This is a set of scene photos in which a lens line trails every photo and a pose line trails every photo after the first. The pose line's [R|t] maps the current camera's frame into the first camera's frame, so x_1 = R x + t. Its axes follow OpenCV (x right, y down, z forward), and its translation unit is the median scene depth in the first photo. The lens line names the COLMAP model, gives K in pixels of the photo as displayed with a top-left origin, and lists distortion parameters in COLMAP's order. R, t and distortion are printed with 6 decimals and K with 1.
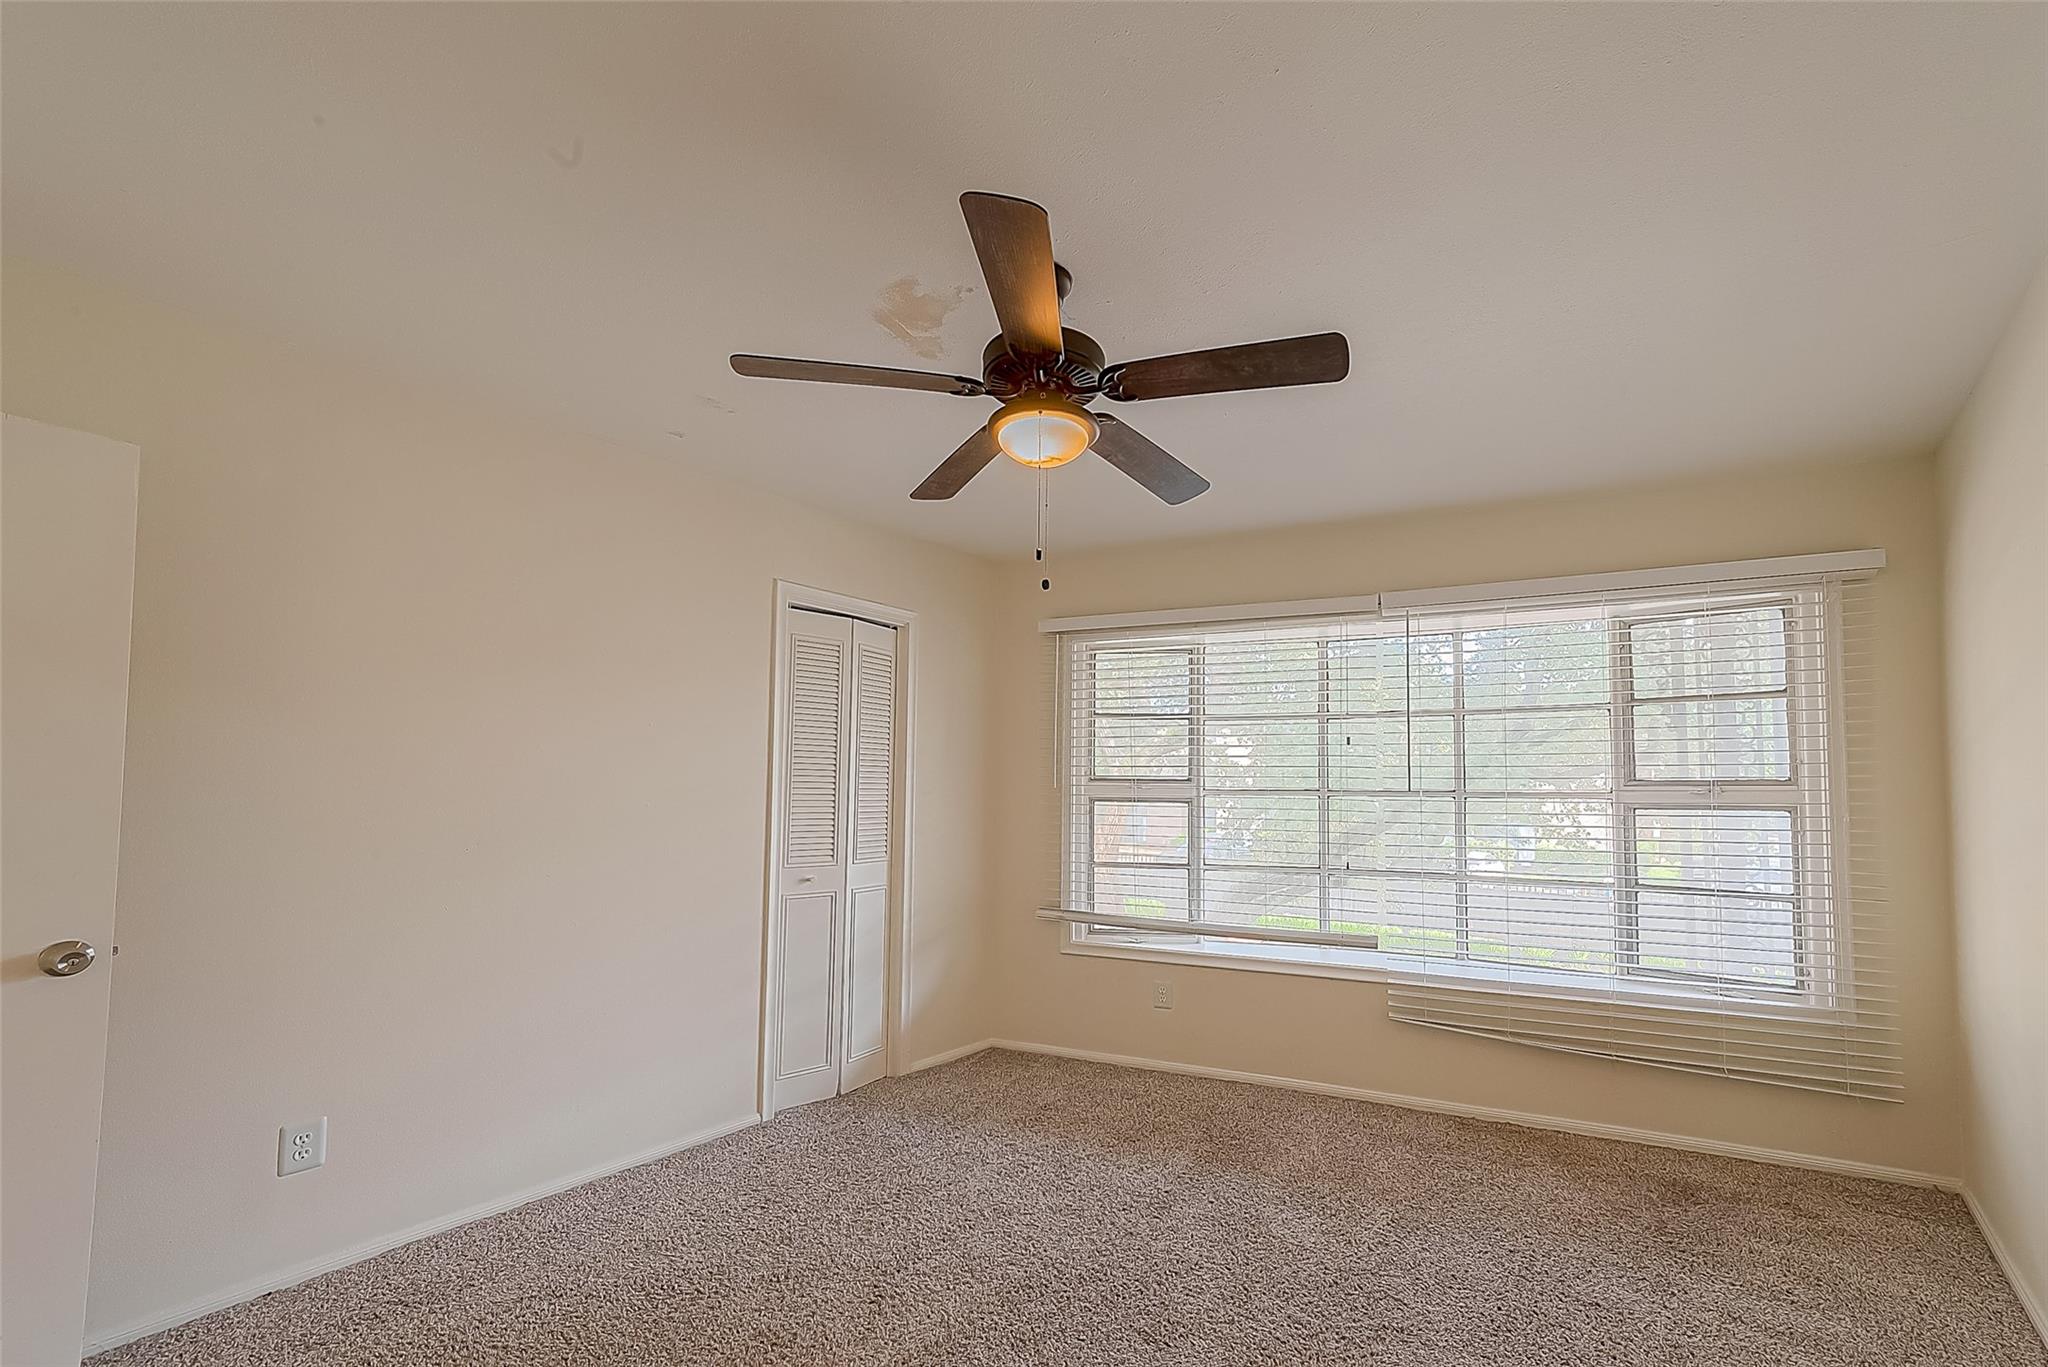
lens RADIAL K [[837.2, 0, 1075.6], [0, 837.2, 745.7], [0, 0, 1]] dist [0.022548, -0.000832]
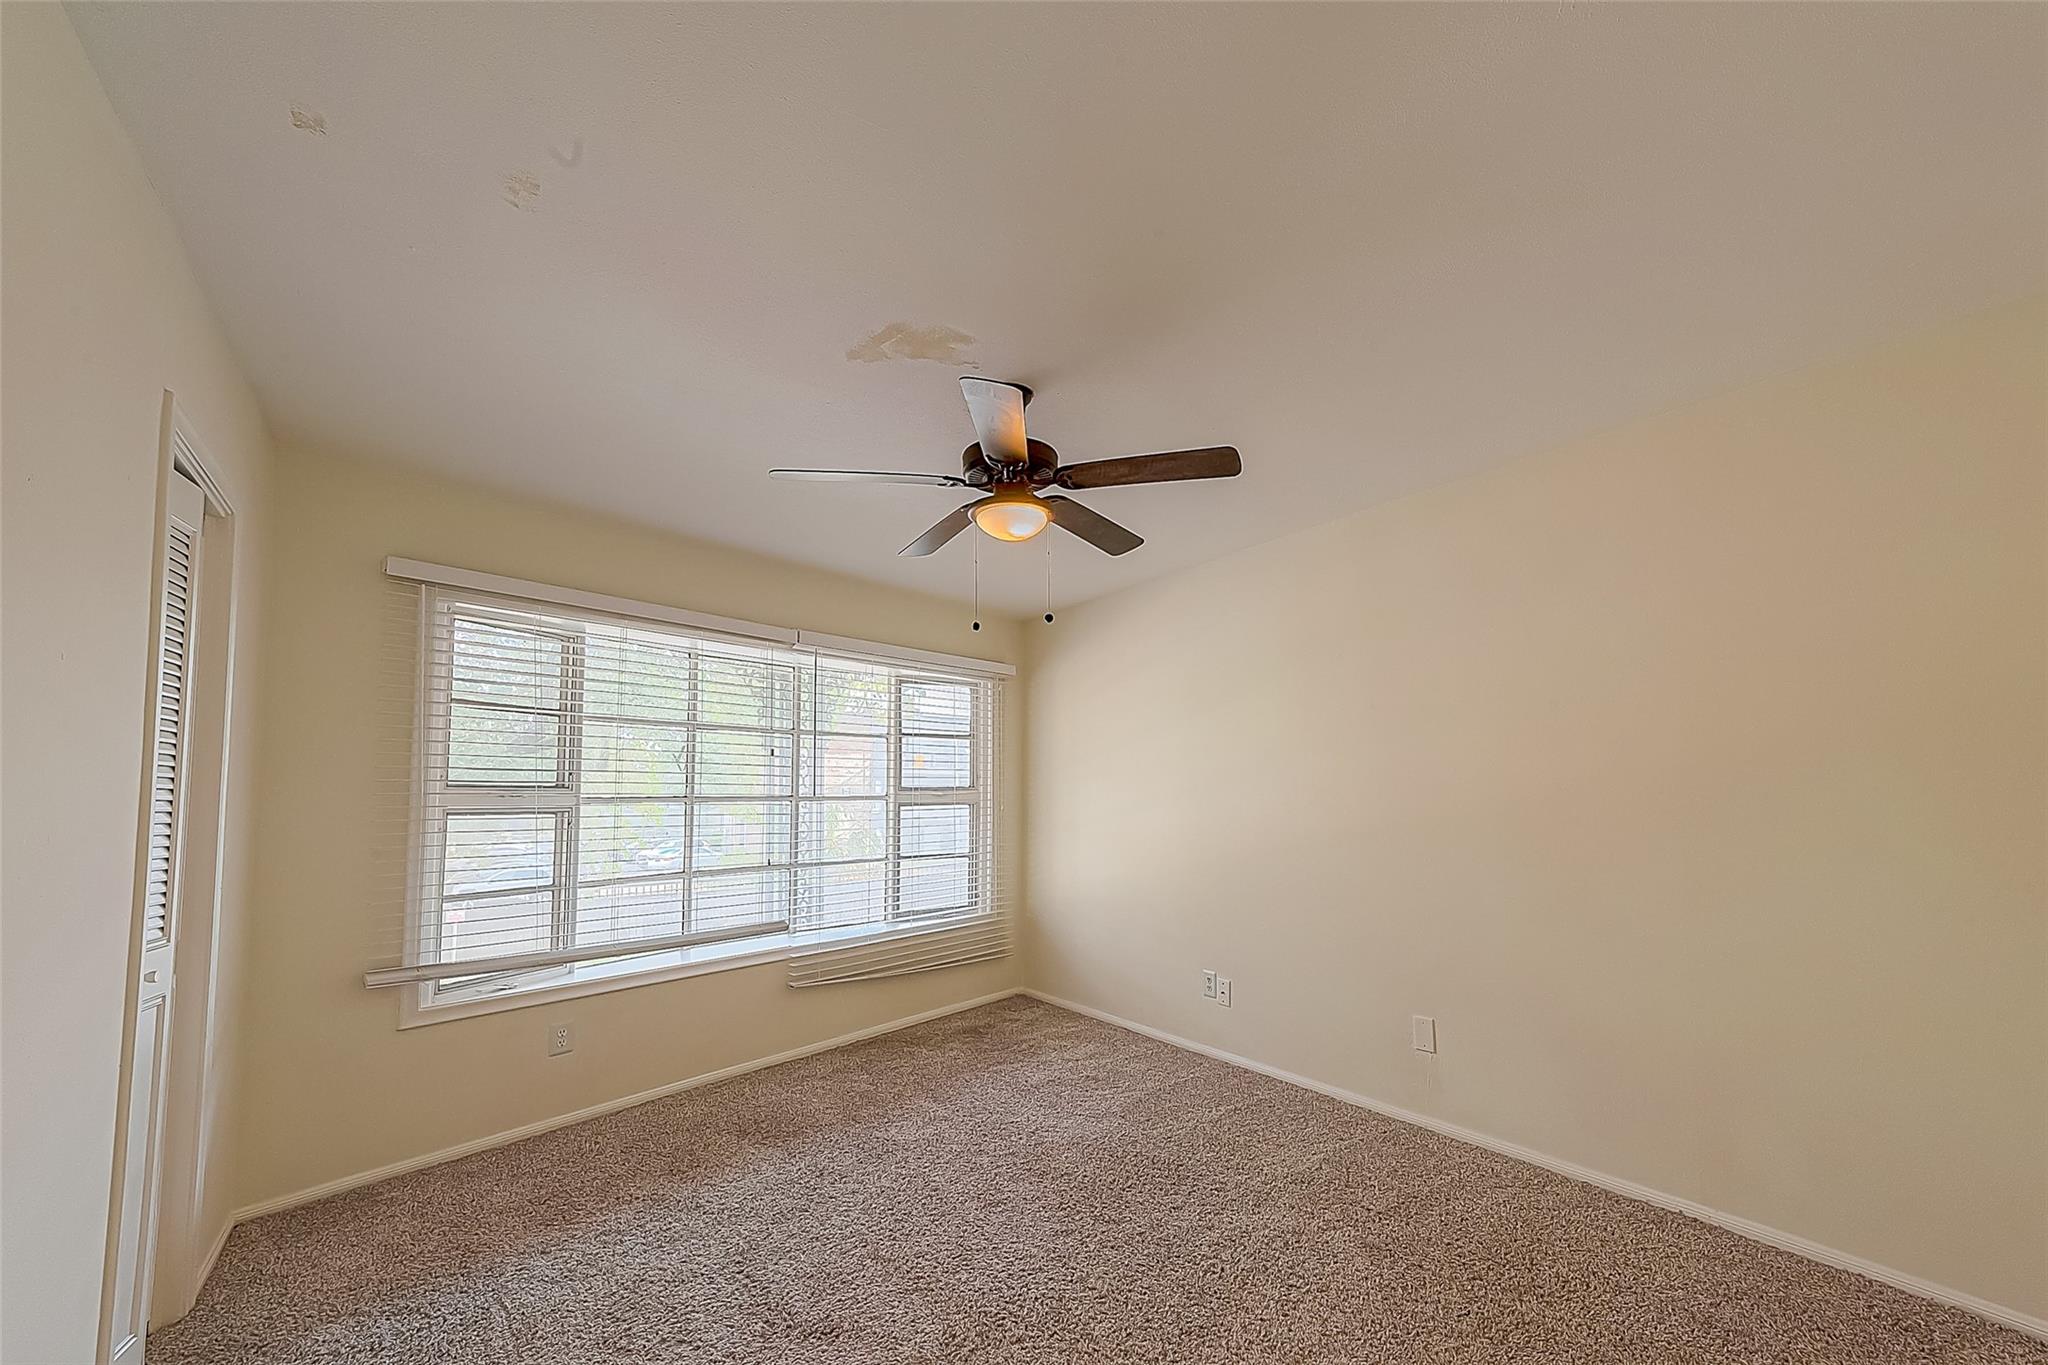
lens RADIAL K [[837.2, 0, 1075.6], [0, 837.2, 744.7], [0, 0, 1]] dist [0.022548, -0.000832]
pose [[0.255855, 0.048749, 0.965485, -0.669283], [-0.044314, 0.998269, -0.038660, 0.009514], [-0.965699, -0.032893, 0.257573, 0.309526]]
